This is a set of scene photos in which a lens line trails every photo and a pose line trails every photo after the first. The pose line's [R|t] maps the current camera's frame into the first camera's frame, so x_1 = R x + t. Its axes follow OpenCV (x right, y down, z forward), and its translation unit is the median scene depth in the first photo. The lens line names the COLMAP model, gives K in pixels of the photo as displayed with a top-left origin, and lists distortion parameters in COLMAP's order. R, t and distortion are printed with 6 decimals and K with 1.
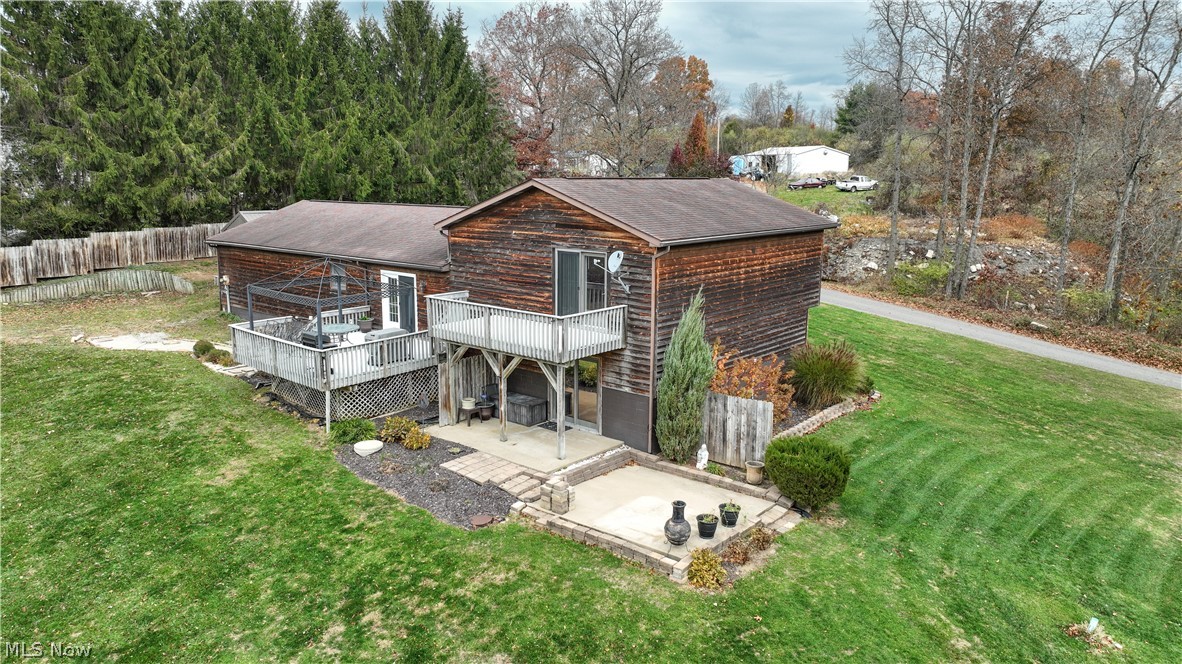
lens RADIAL K [[820.1, 0, 587.6], [0, 820.1, 338.0], [0, 0, 1]] dist [0.004540, 0.005564]
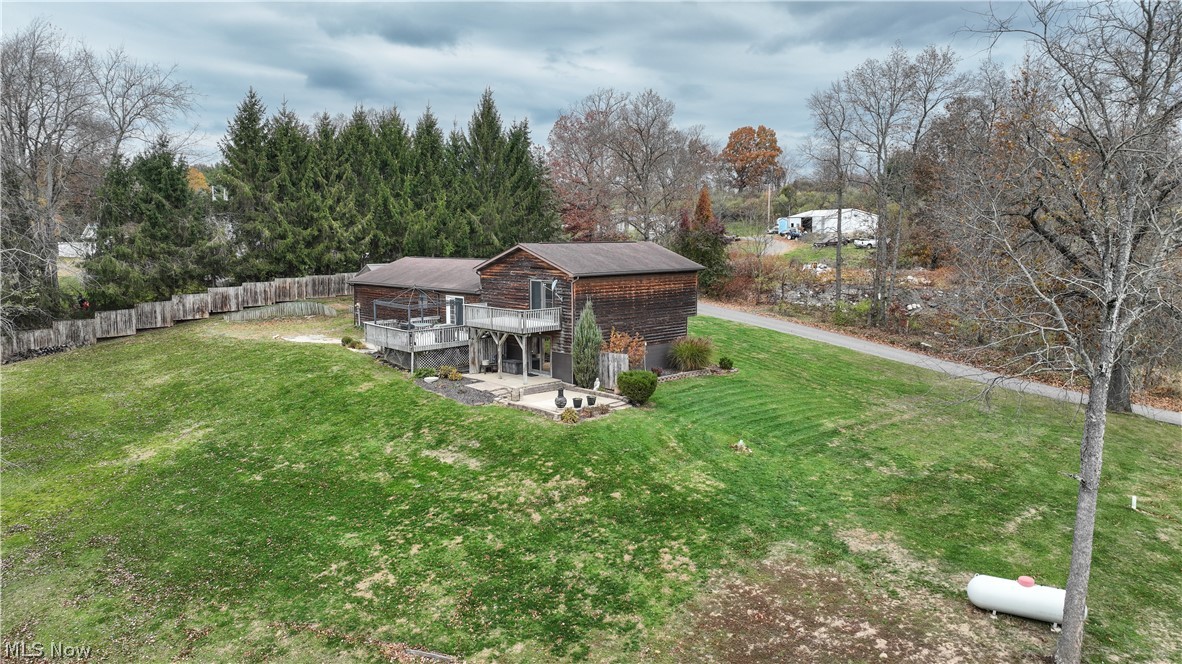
lens RADIAL K [[820.1, 0, 587.6], [0, 820.1, 338.0], [0, 0, 1]] dist [0.004540, 0.005564]
pose [[0.992689, 0.006367, -0.120536, 0.190832], [-0.014779, 0.997505, -0.069029, 0.091758], [0.119796, 0.070306, 0.990306, -0.508913]]
